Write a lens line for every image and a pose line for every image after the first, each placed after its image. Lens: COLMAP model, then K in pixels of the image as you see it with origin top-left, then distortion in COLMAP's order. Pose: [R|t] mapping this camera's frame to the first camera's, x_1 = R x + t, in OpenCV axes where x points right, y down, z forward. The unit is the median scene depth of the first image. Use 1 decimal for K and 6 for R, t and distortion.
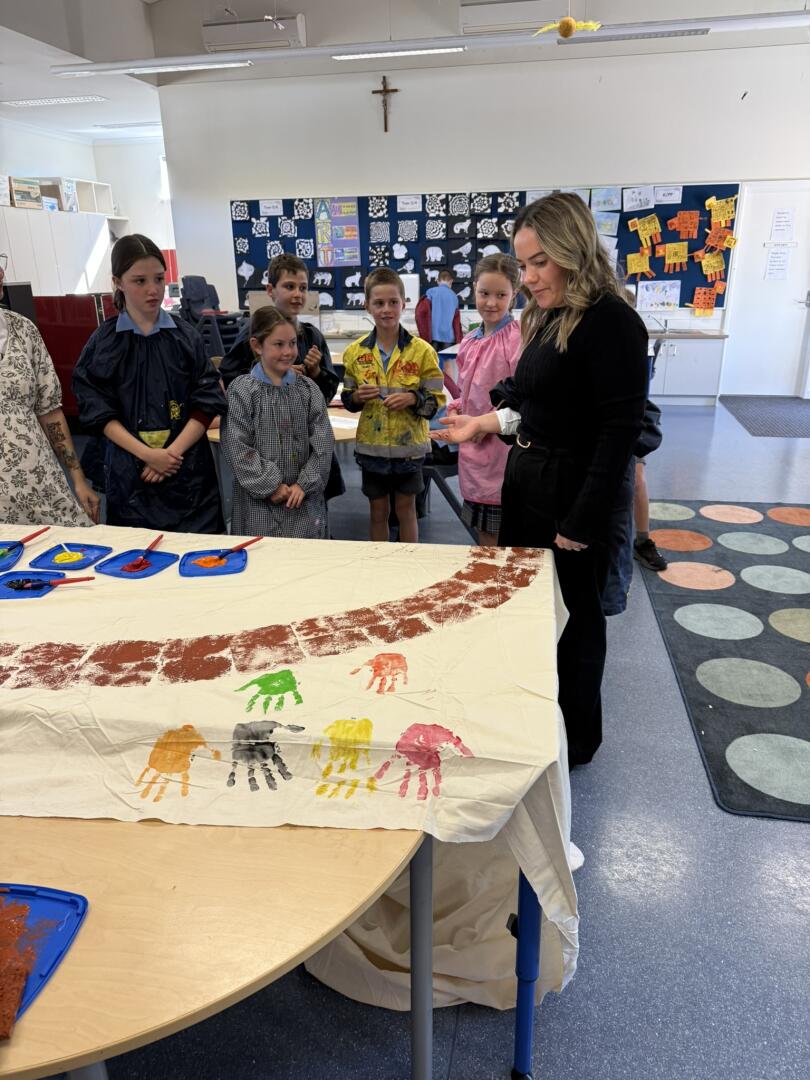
lens RADIAL K [[736.6, 0, 405.0], [0, 736.6, 540.0], [0, 0, 1]] dist [0.038125, 0.000899]
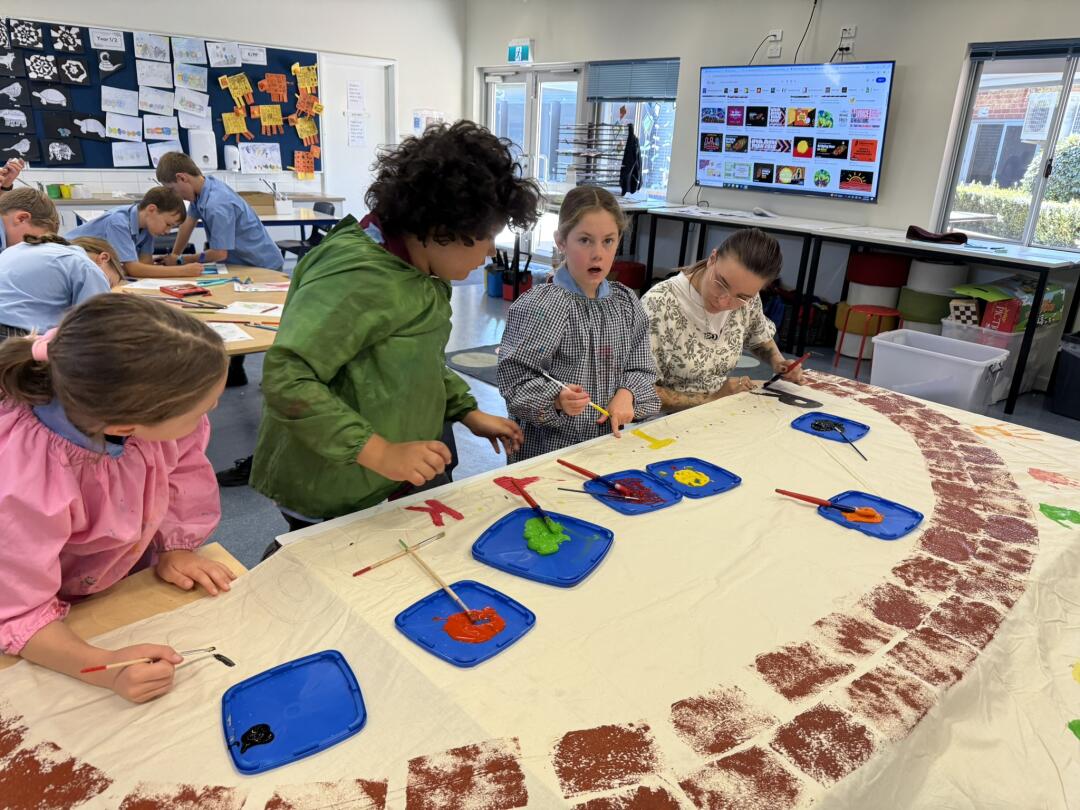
lens RADIAL K [[736.6, 0, 540.9], [0, 736.6, 404.8], [0, 0, 1]] dist [0.038125, 0.000899]
pose [[0.699385, -0.213712, 0.682047, -0.147203], [0.210497, 0.973517, 0.089193, -0.023959], [-0.683046, 0.081188, 0.725849, 0.068713]]
